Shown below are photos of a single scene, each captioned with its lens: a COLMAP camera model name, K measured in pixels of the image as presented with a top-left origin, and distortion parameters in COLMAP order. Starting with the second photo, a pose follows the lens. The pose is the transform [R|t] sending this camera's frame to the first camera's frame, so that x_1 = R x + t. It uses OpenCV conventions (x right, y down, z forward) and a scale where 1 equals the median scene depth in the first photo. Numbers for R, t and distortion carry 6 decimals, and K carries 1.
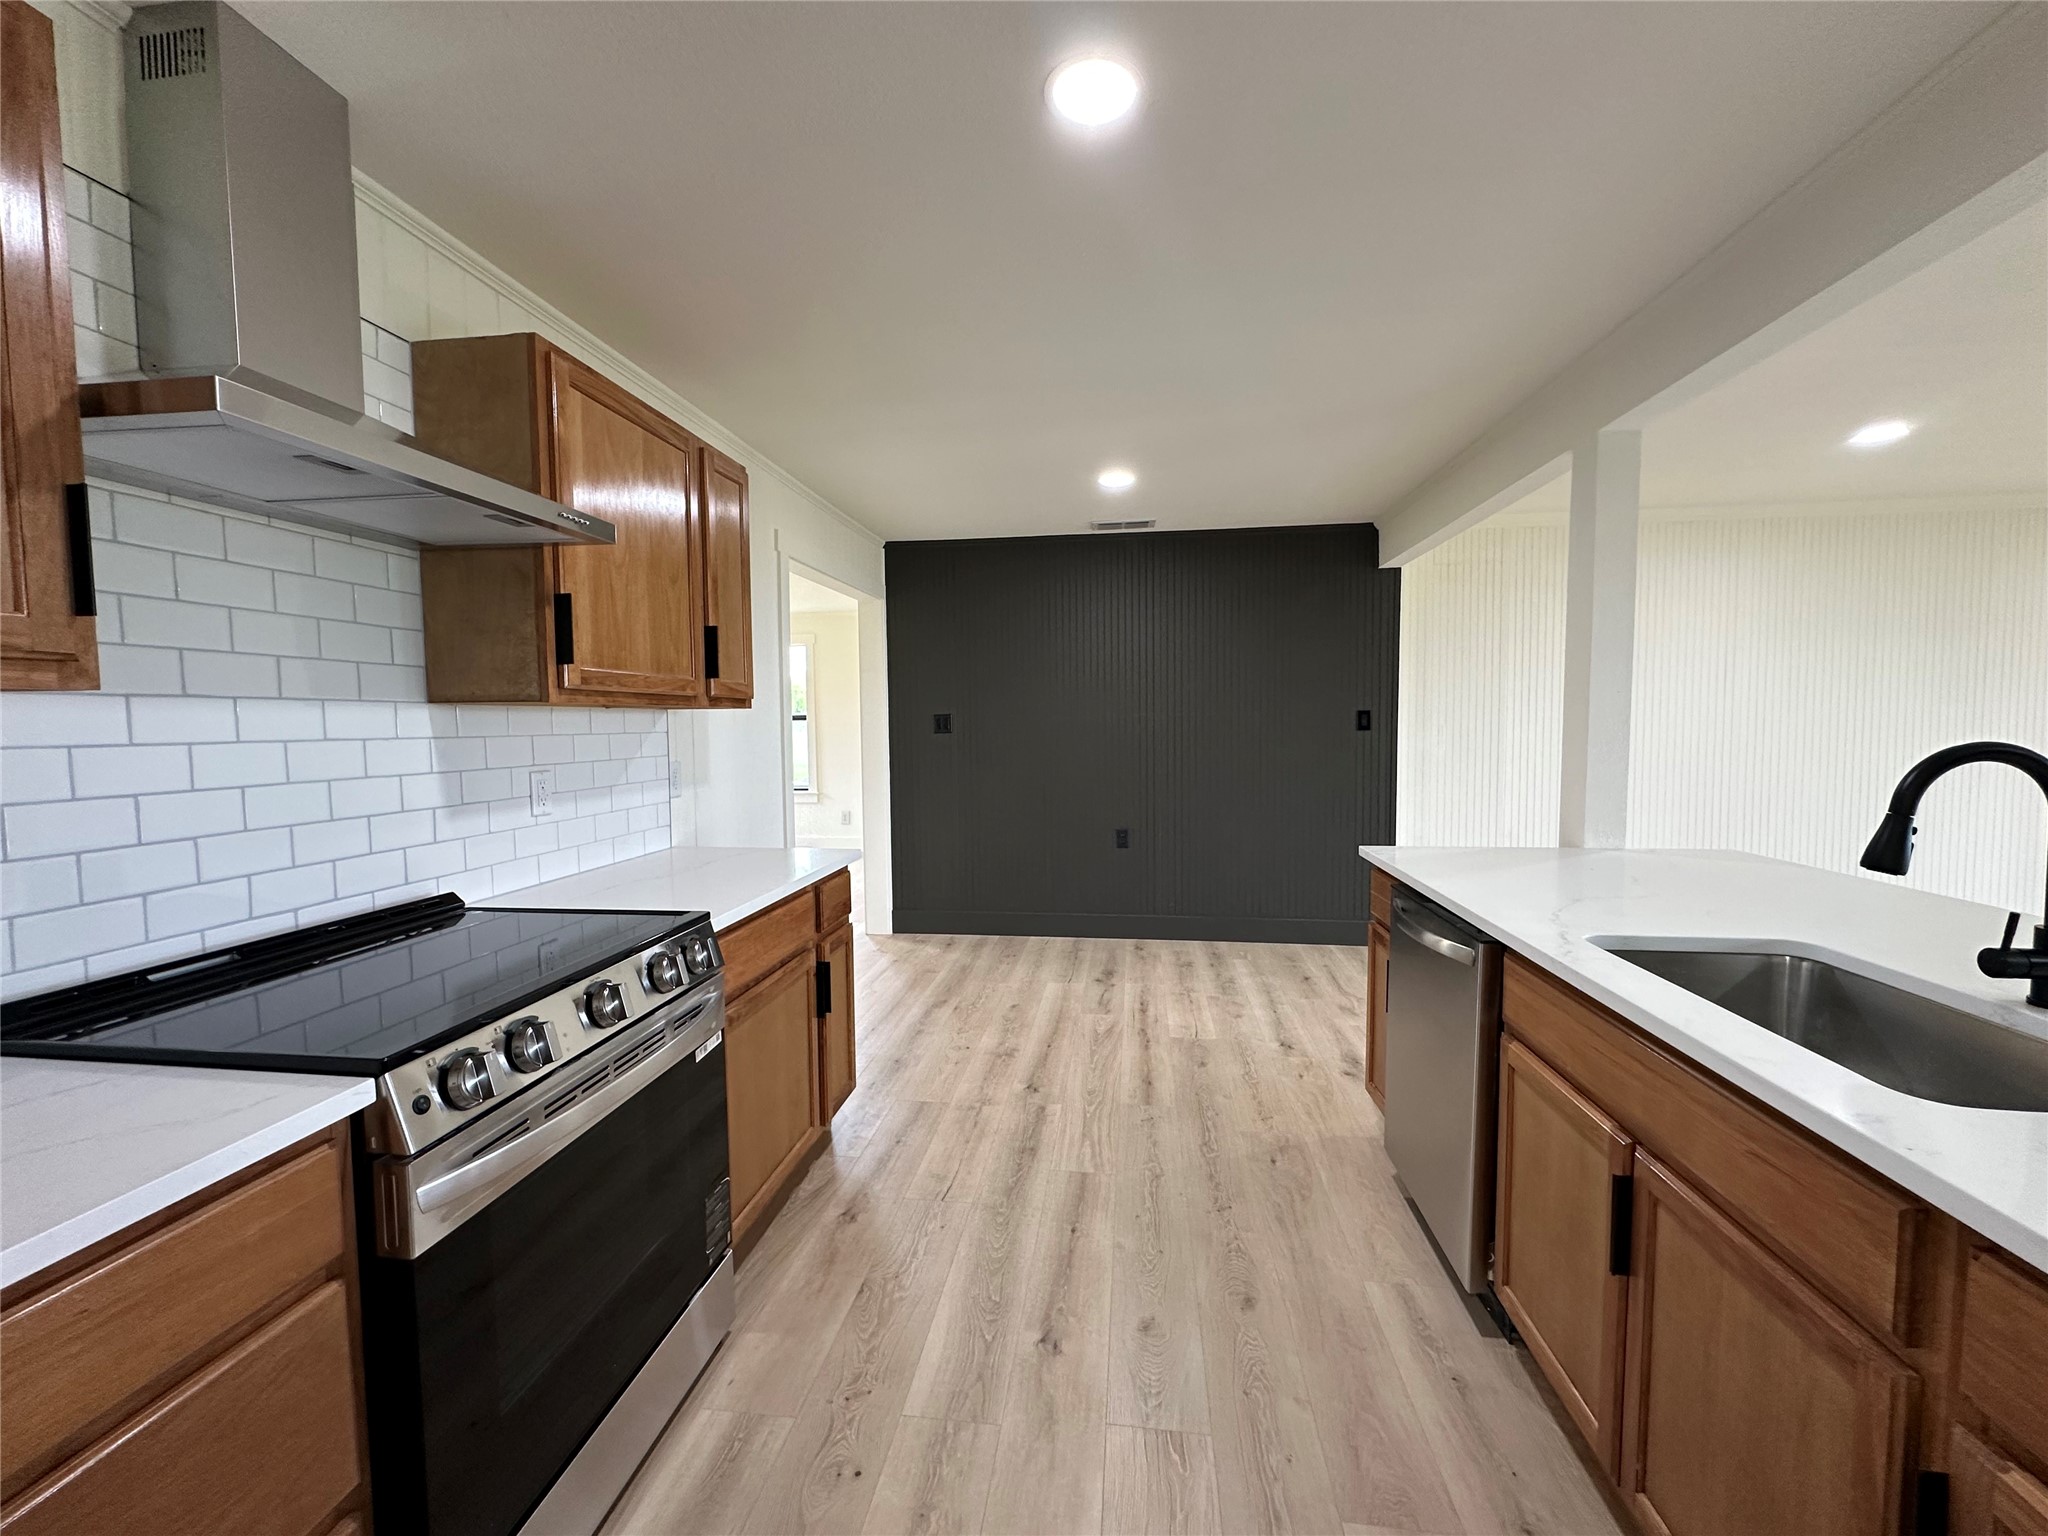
lens RADIAL K [[817.4, 0, 1024.3], [0, 817.4, 770.1], [0, 0, 1]] dist [-0.005690, 0.001500]
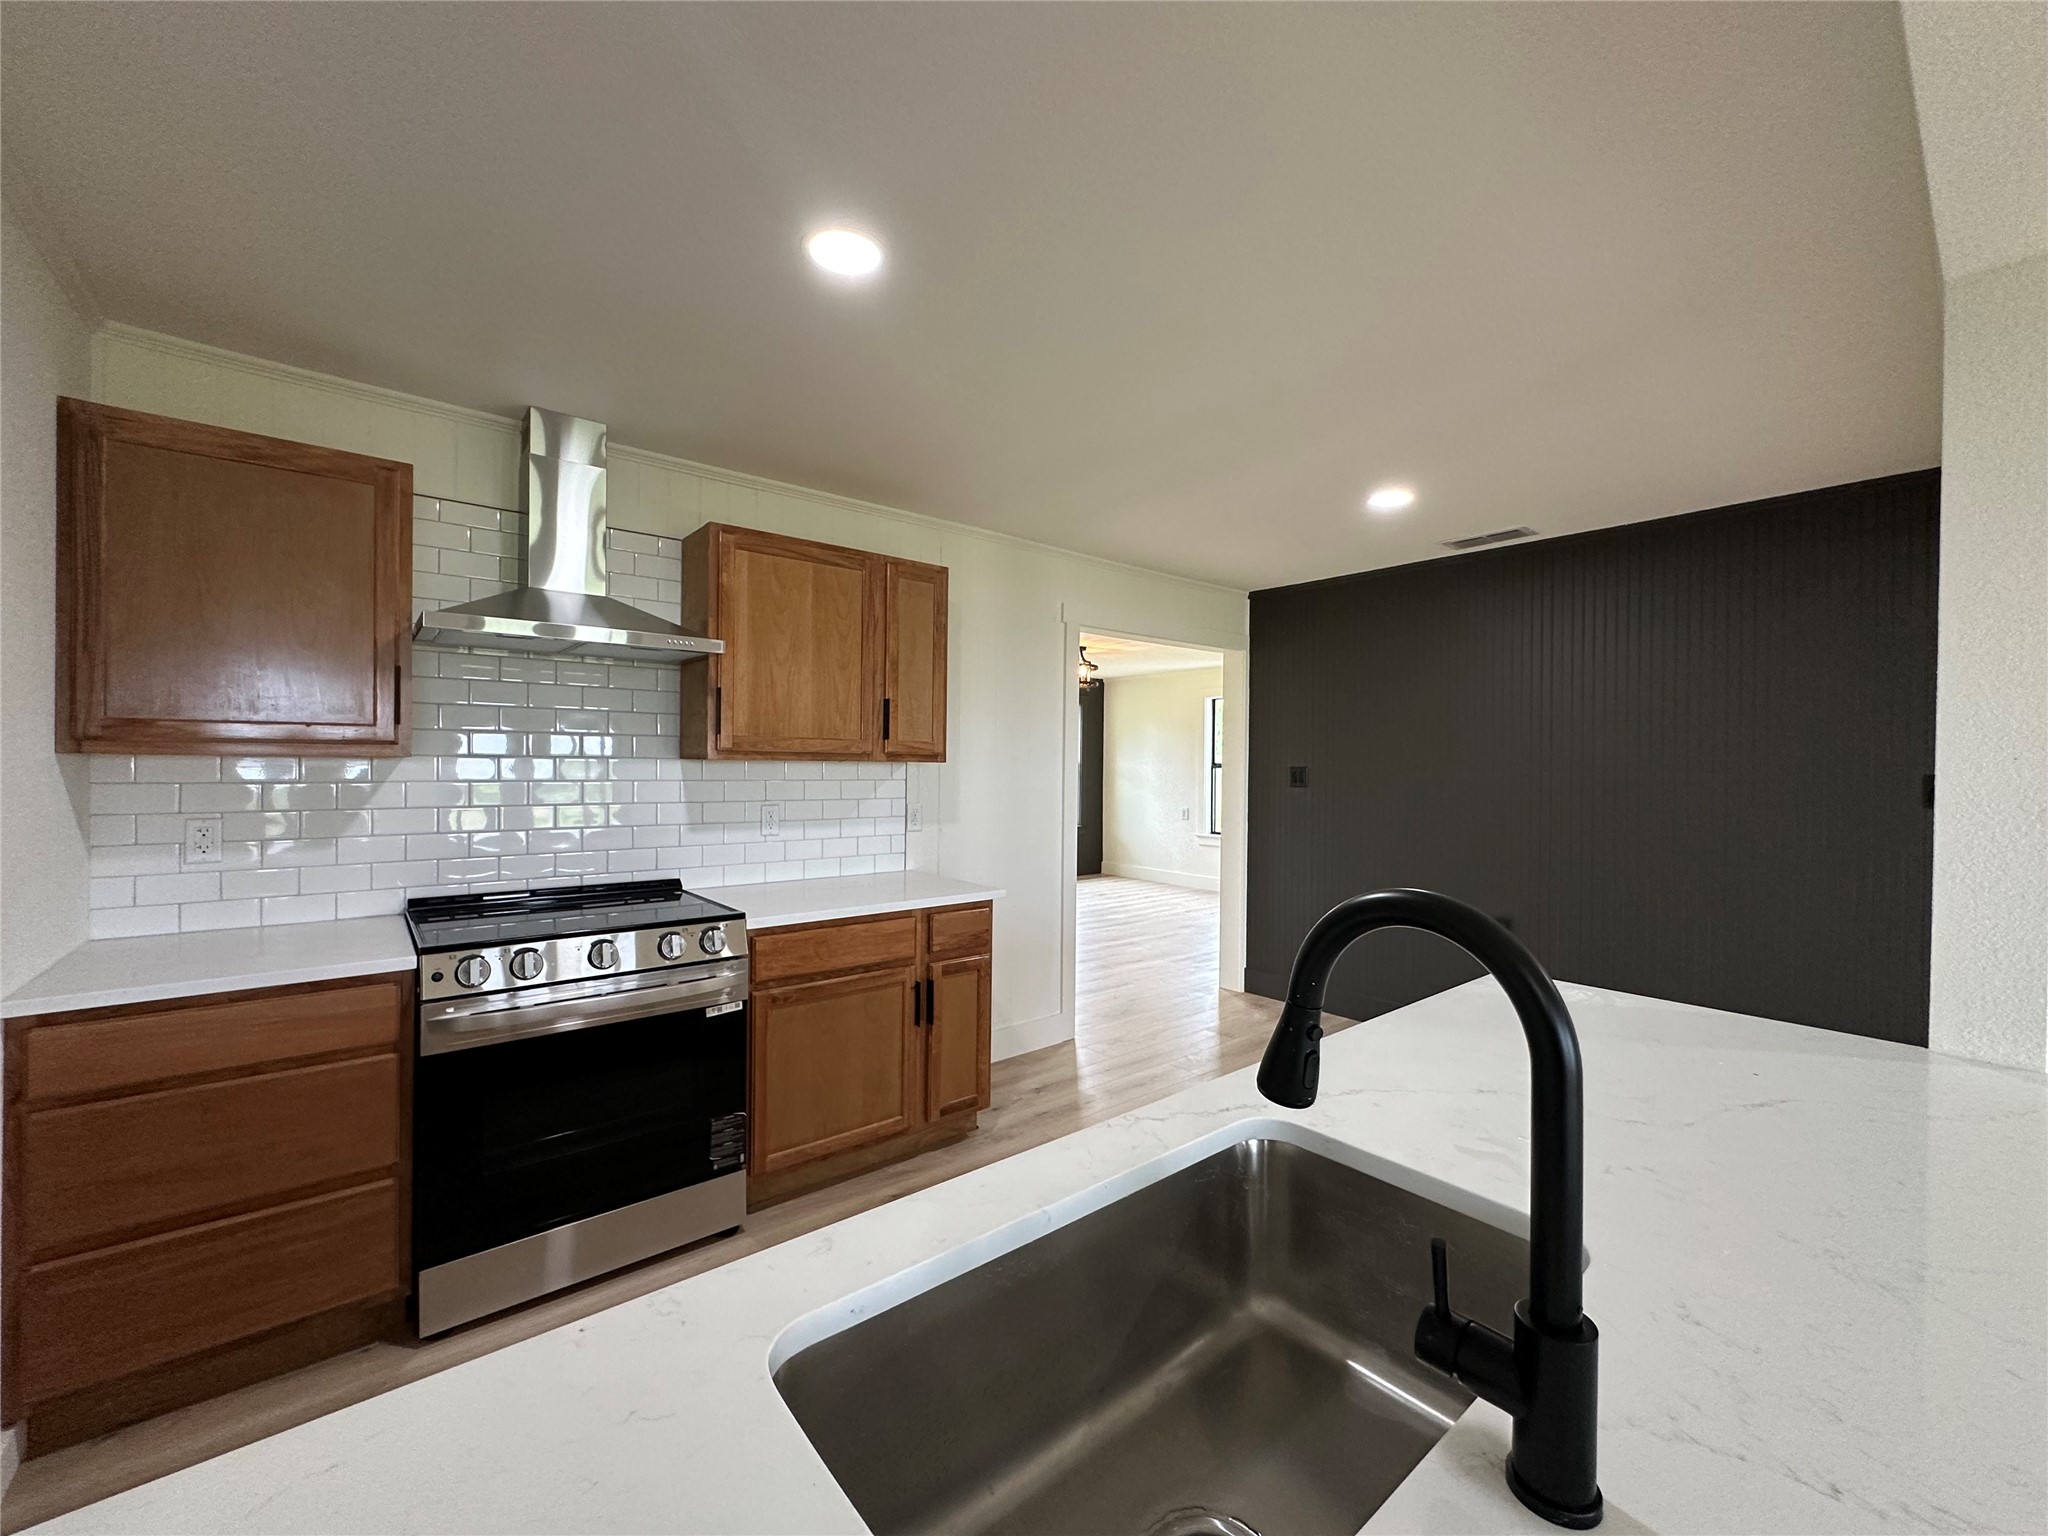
lens RADIAL K [[817.4, 0, 1024.3], [0, 817.4, 770.1], [0, 0, 1]] dist [-0.005690, 0.001500]
pose [[0.734189, 0.022088, -0.678586, 0.665964], [-0.058158, 0.997843, -0.030444, -0.038952], [0.676450, 0.061817, 0.733890, 0.219076]]
